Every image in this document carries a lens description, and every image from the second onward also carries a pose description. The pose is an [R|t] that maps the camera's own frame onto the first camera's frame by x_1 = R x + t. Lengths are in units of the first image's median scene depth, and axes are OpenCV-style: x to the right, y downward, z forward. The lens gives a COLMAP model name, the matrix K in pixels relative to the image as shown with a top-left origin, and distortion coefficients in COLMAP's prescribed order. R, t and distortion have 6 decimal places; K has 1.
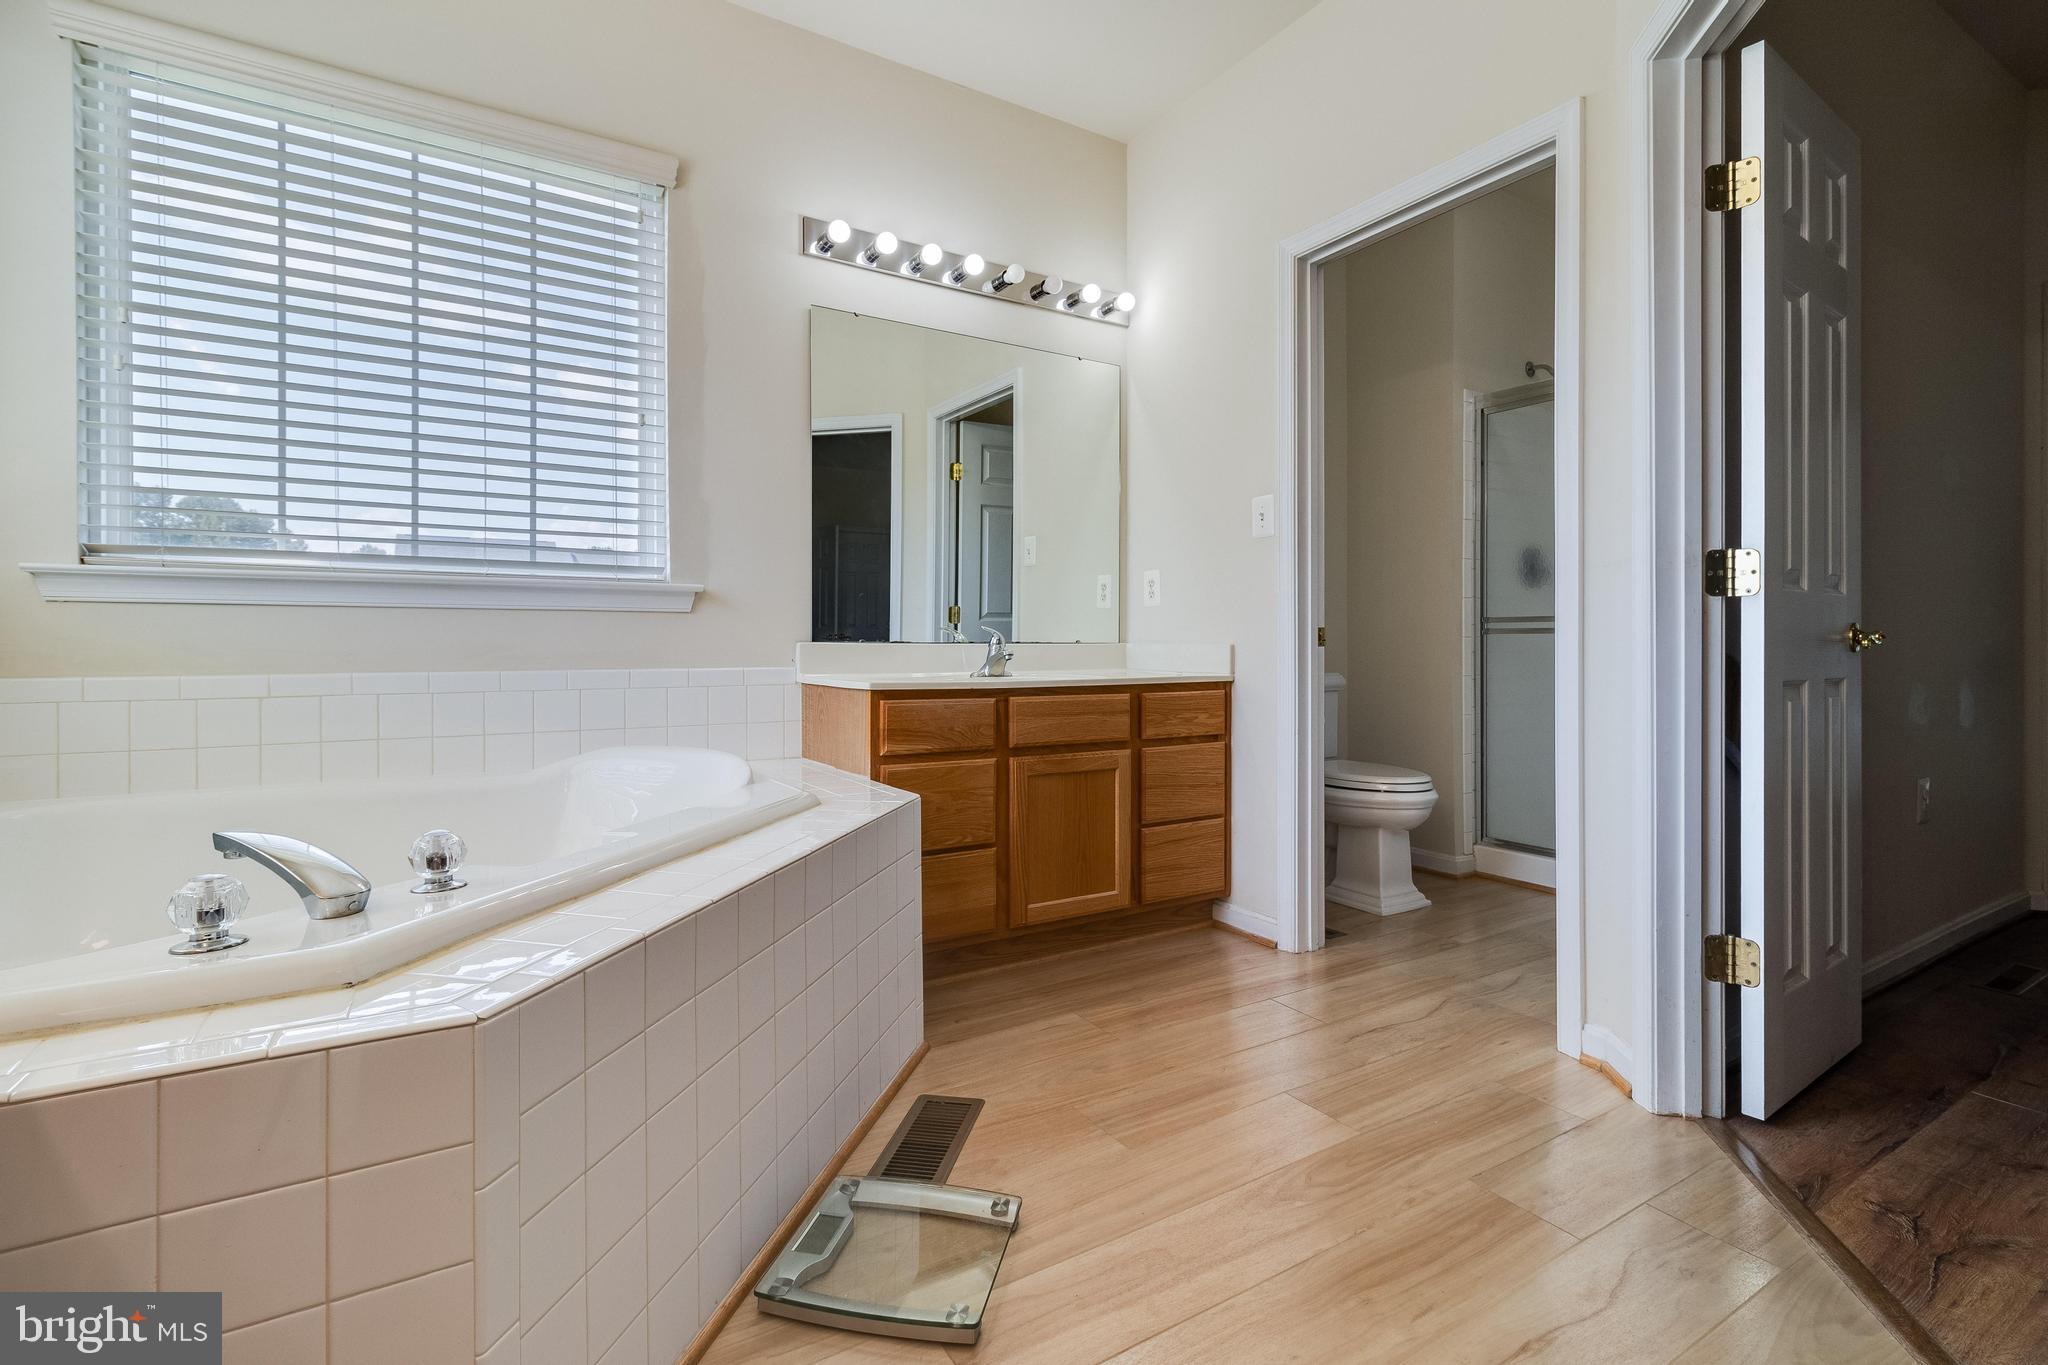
lens RADIAL K [[945.4, 0, 1027.6], [0, 945.4, 644.6], [0, 0, 1]] dist [0.000649, 0.001785]
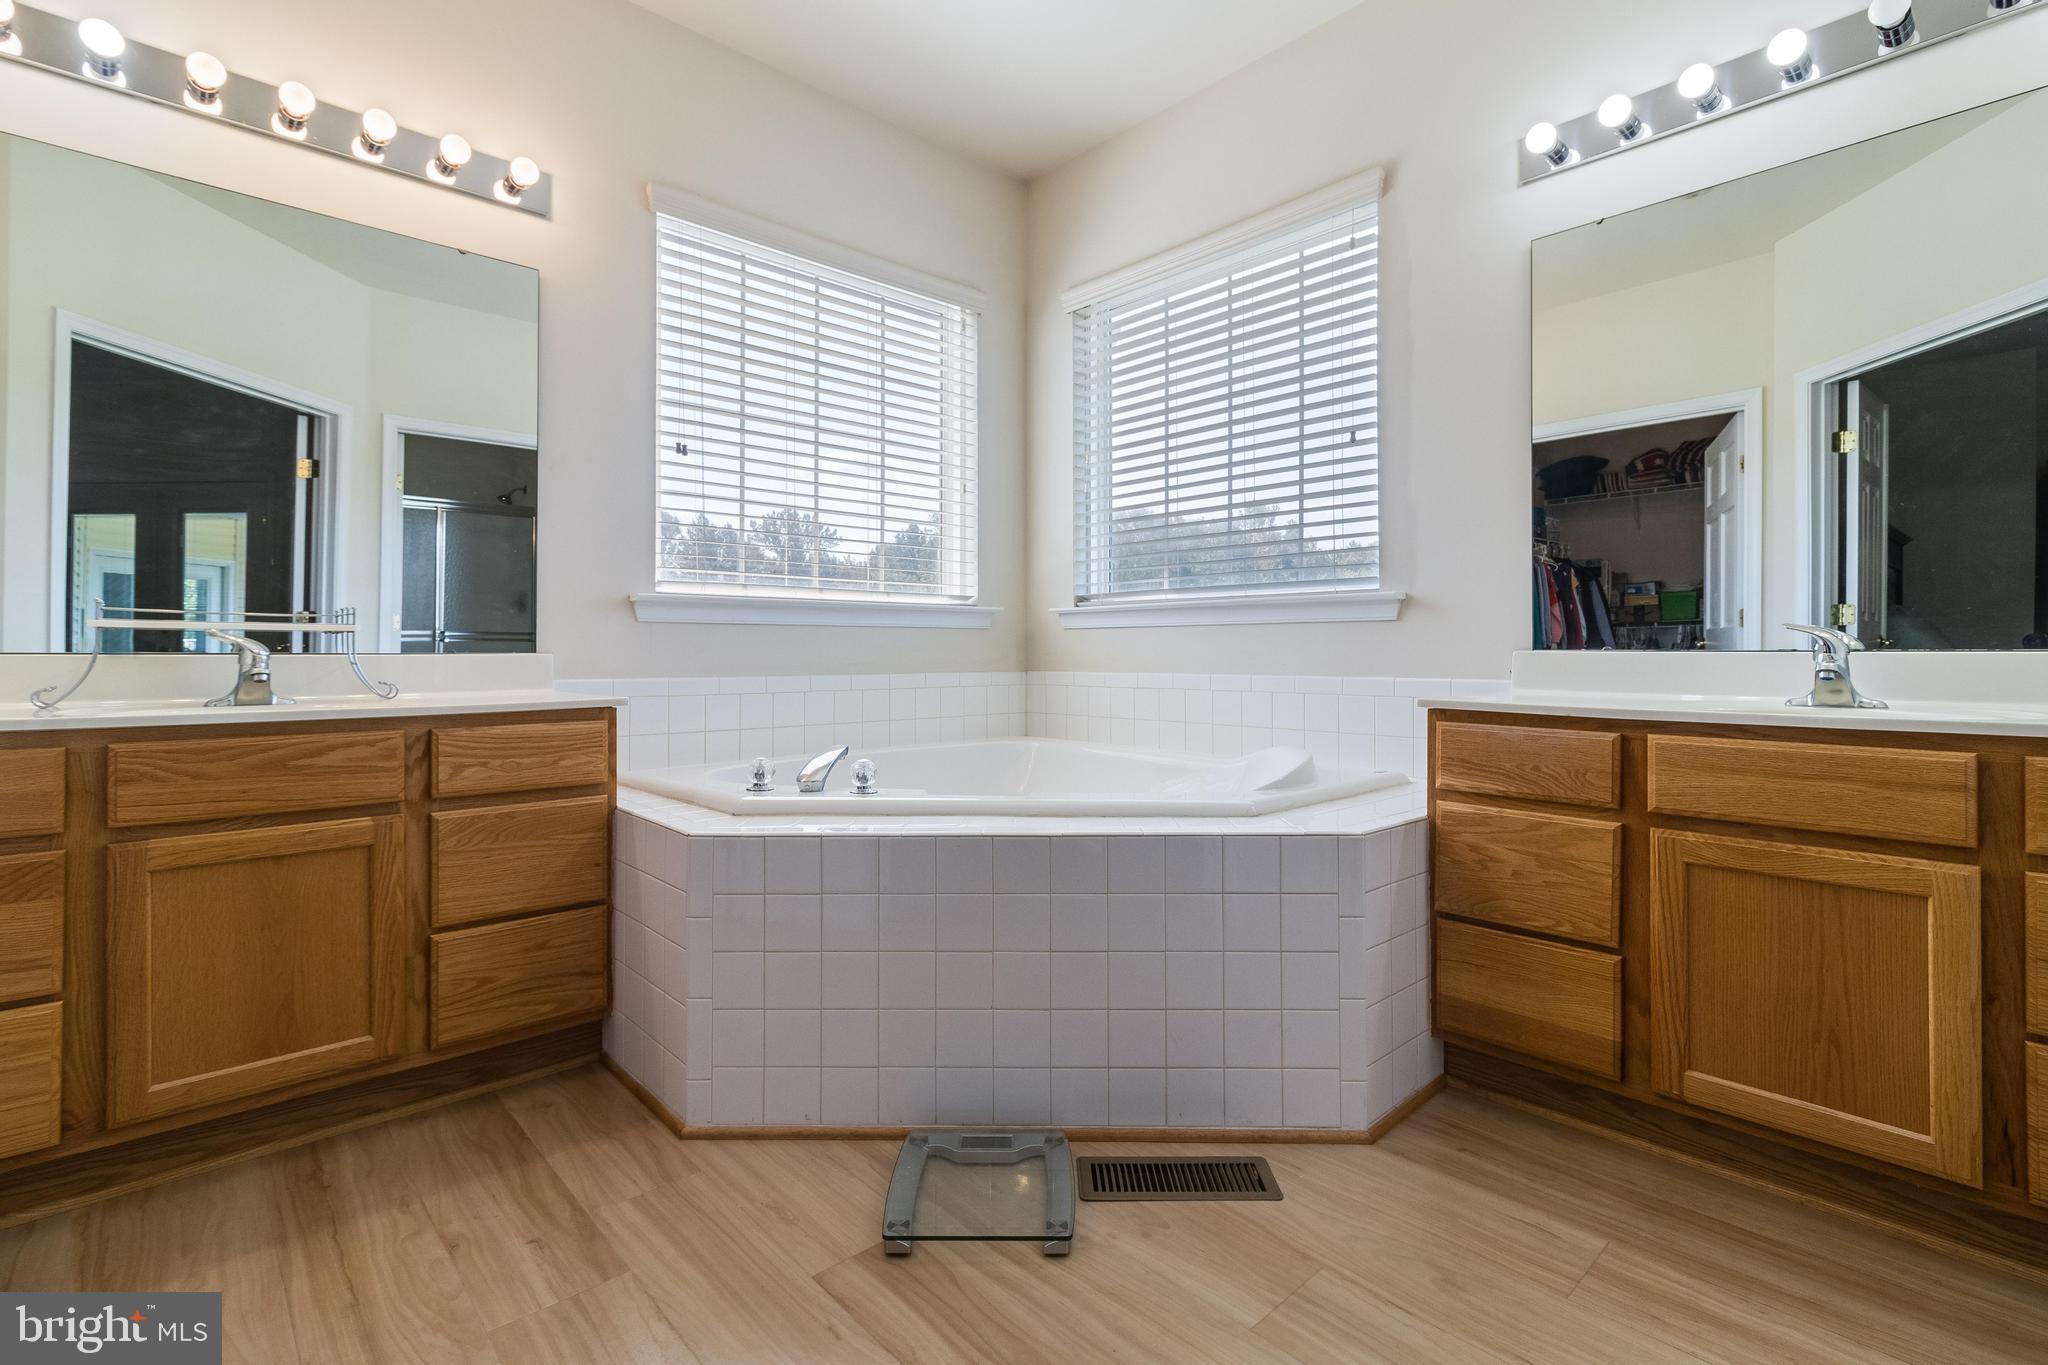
lens RADIAL K [[945.4, 0, 1026.2], [0, 945.4, 639.9], [0, 0, 1]] dist [0.000649, 0.001785]
pose [[0.190513, -0.013189, -0.981596, 0.546315], [0.000042, 0.999910, -0.013426, -0.000885], [0.981685, 0.002517, 0.190497, 0.456982]]
